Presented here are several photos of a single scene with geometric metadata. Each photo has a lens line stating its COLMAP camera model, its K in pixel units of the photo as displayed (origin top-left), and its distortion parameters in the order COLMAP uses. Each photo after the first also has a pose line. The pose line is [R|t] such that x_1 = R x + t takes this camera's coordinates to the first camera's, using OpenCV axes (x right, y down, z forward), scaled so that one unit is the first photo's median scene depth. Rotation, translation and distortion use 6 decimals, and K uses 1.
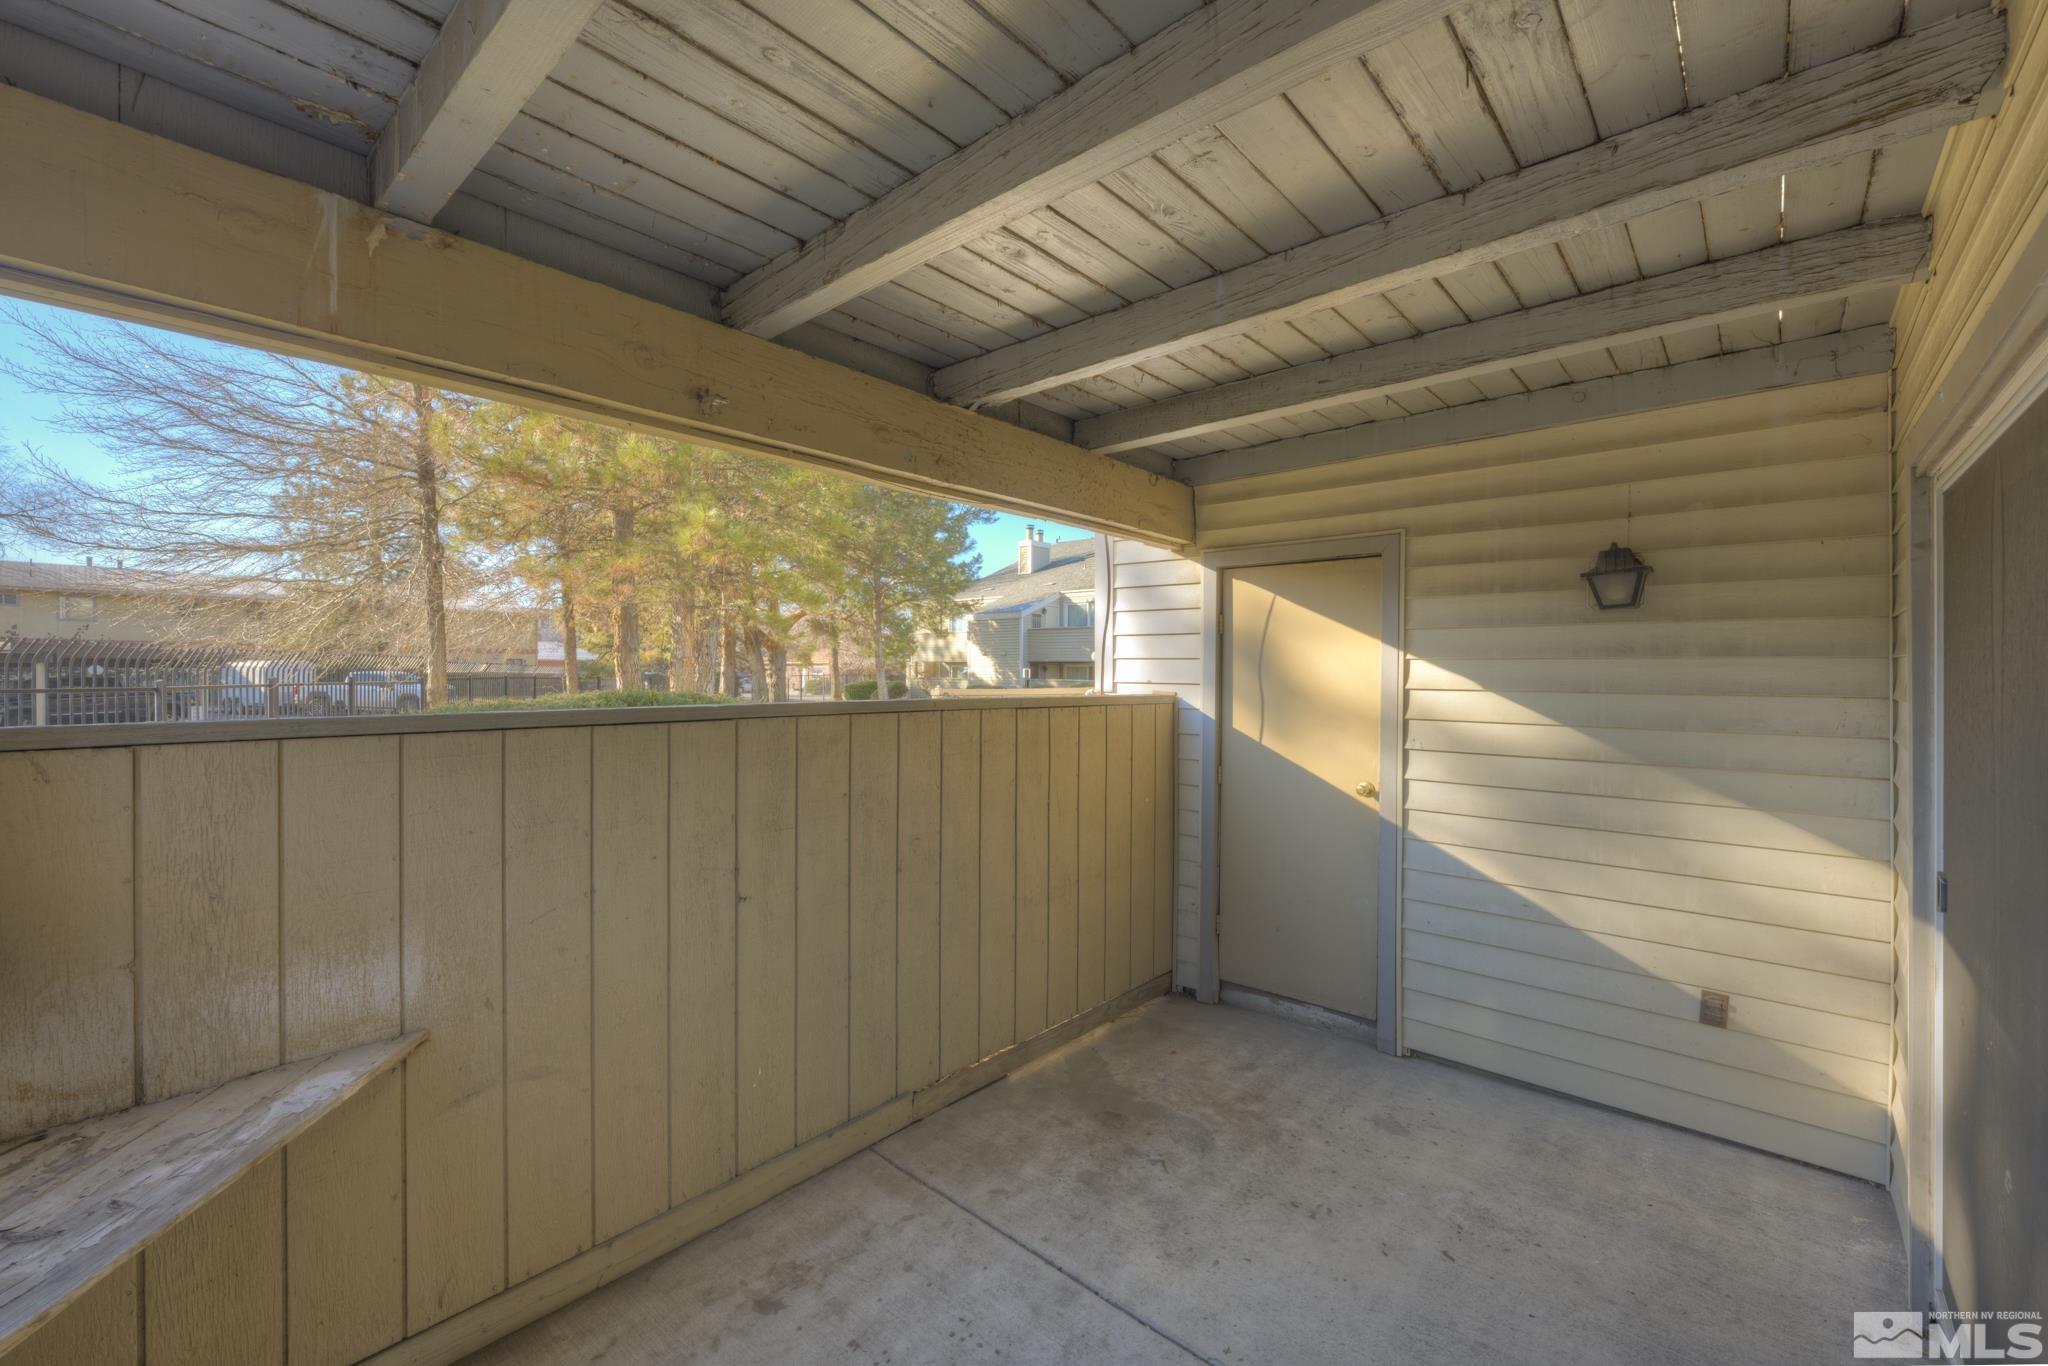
lens RADIAL K [[826.3, 0, 1011.3], [0, 826.3, 673.9], [0, 0, 1]] dist [-0.001133, 0.000011]
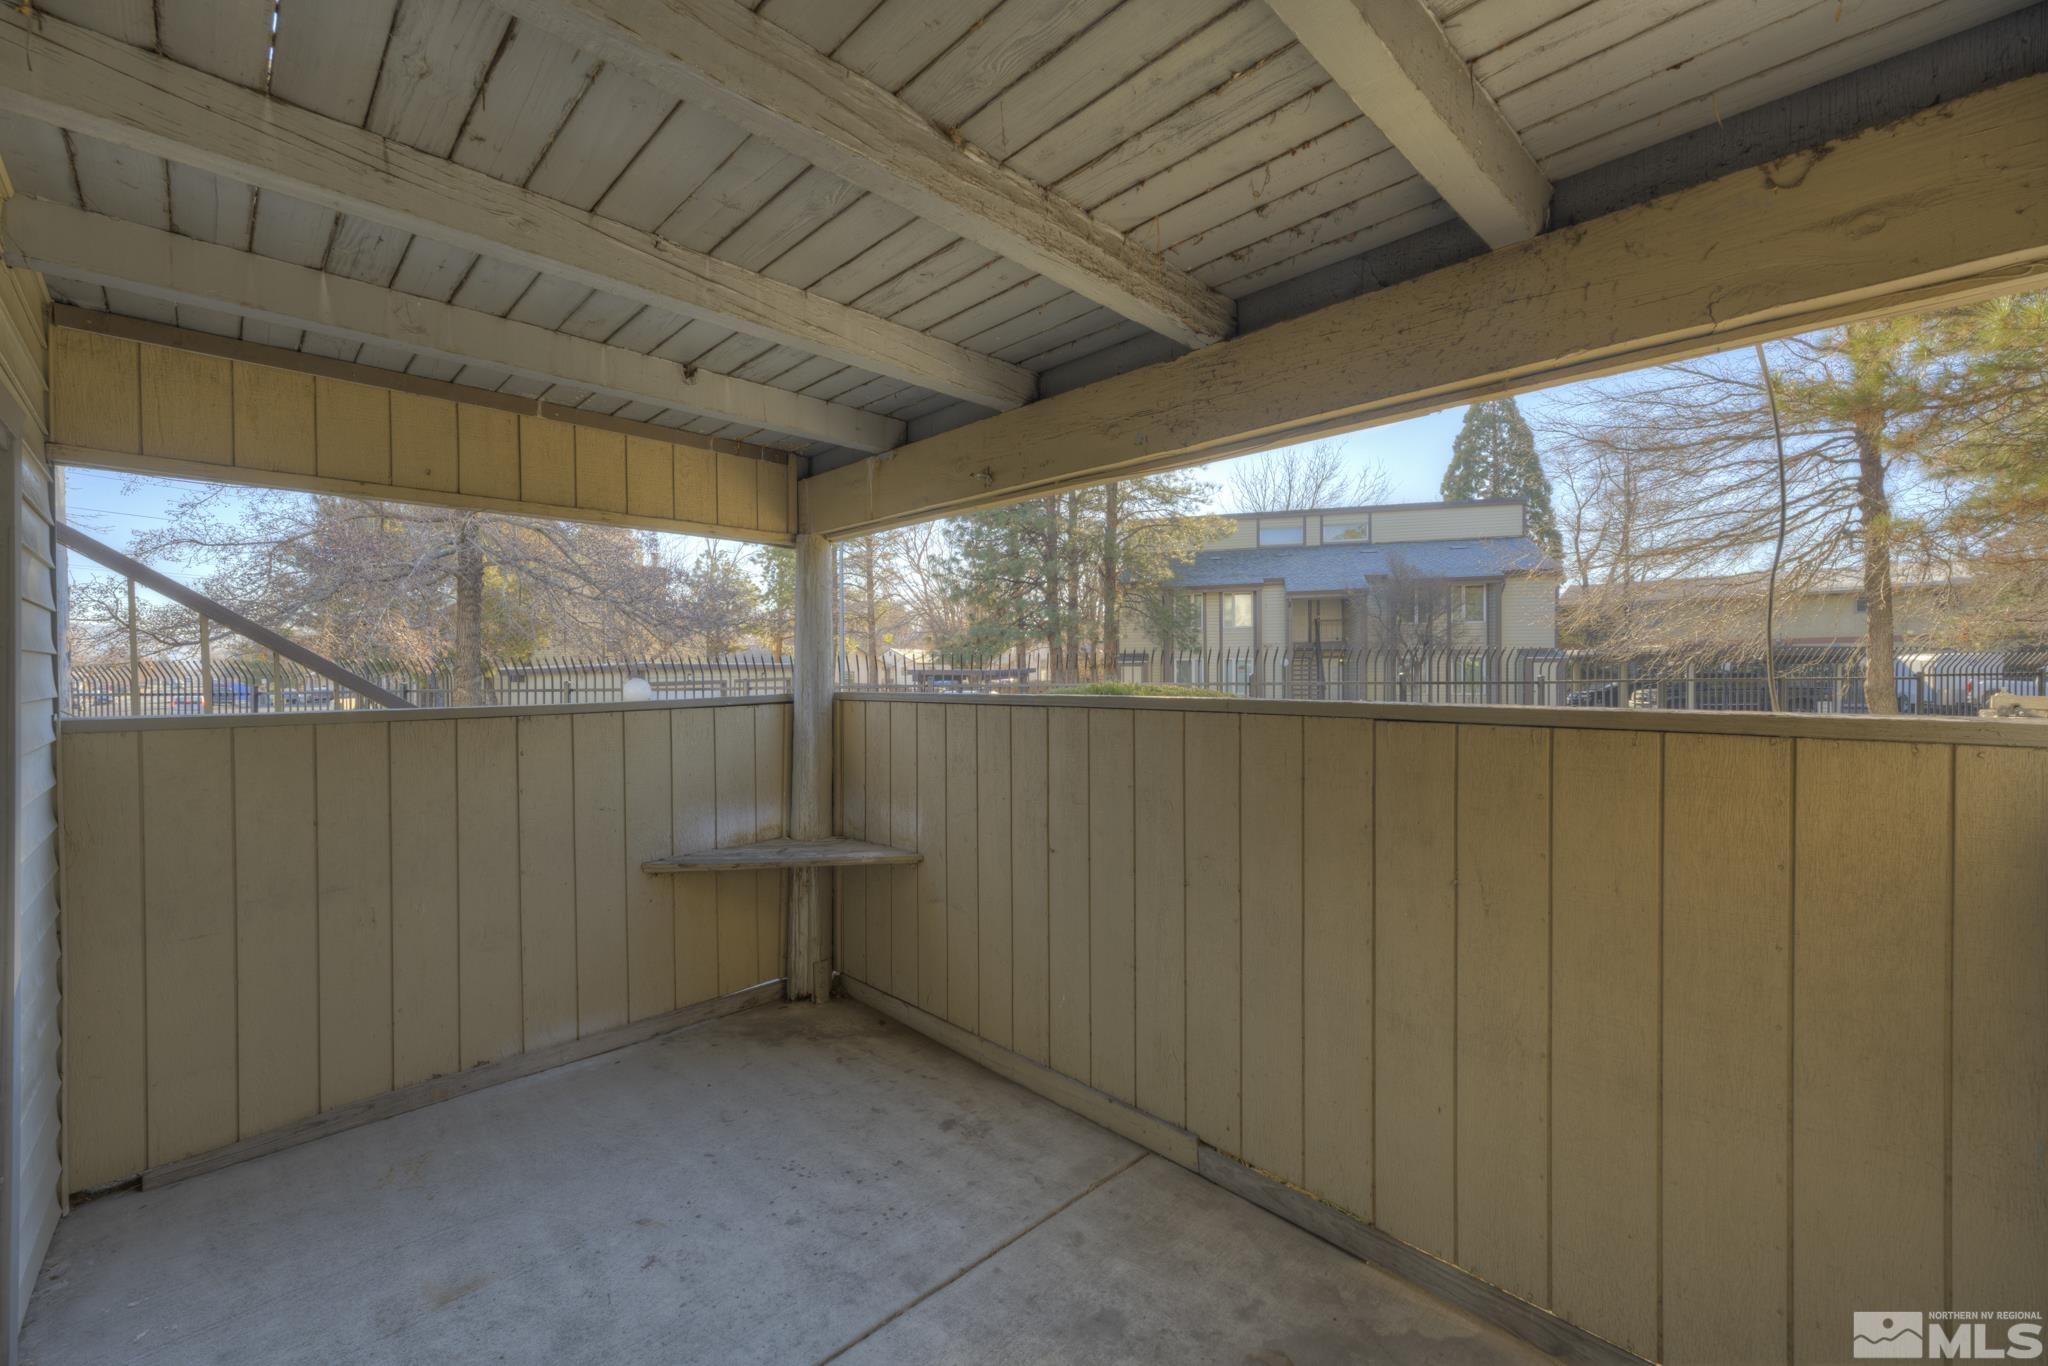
lens RADIAL K [[847.4, 0, 1048.6], [0, 847.4, 677.9], [0, 0, 1]] dist [-0.000293, 0.000106]
pose [[-0.052802, 0.007192, -0.998579, 0.897085], [0.006288, 0.999957, 0.006869, 0.001747], [0.998585, -0.005917, -0.052845, 1.000640]]
